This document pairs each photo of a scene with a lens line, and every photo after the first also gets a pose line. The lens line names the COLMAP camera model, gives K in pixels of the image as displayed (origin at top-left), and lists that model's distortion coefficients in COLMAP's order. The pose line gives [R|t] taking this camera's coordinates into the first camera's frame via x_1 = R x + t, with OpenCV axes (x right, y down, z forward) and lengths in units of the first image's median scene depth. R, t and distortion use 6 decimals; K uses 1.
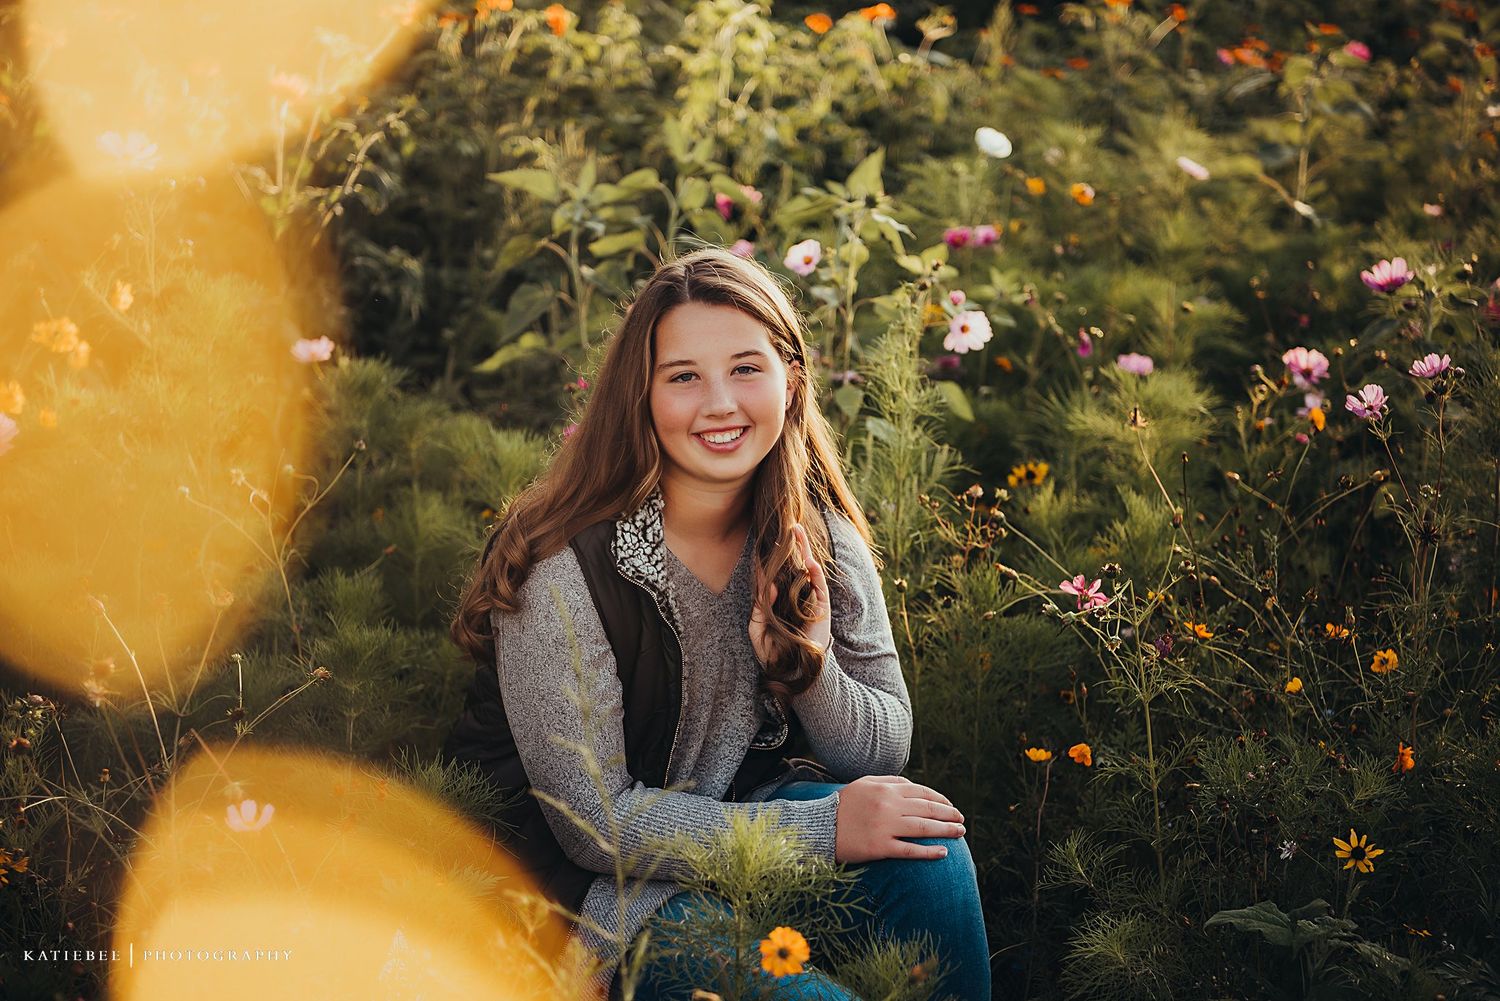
lens RADIAL K [[2665.7, 0, 750.0], [0, 2665.7, 500.5], [0, 0, 1]] dist [-0.001079, 0.018378]
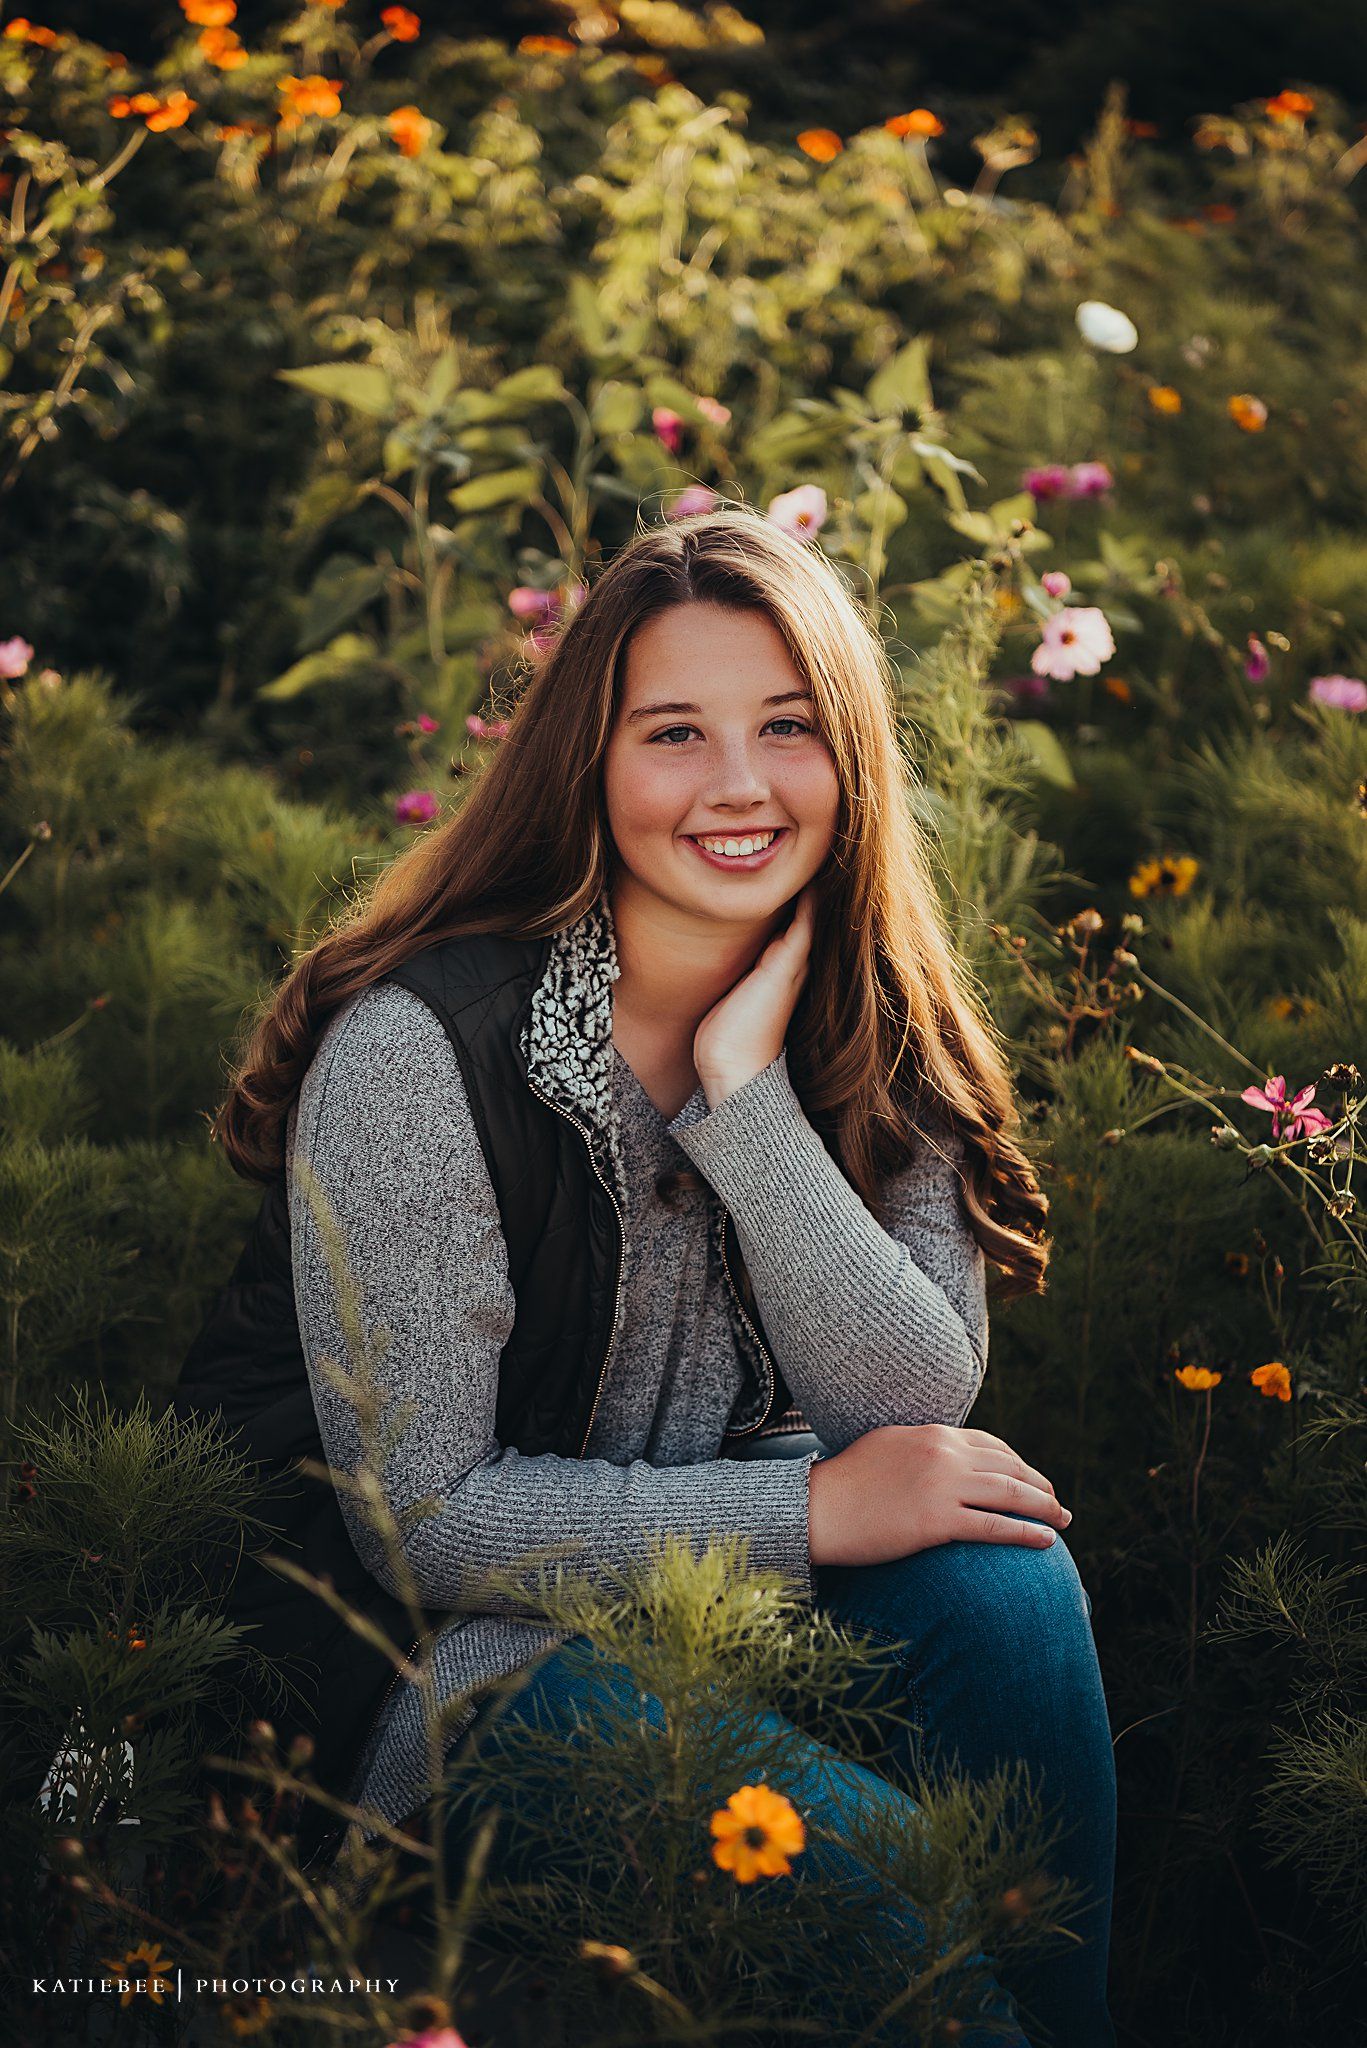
lens RADIAL K [[3847.1, 0, 745.1], [0, 3847.1, 1023.8], [0, 0, 1]] dist [0.164674, -0.188805]
pose [[0.999947, 0.005528, 0.008738, 0.001341], [-0.005877, 0.999164, 0.040467, -0.009903], [-0.008507, -0.040517, 0.999143, 0.106932]]
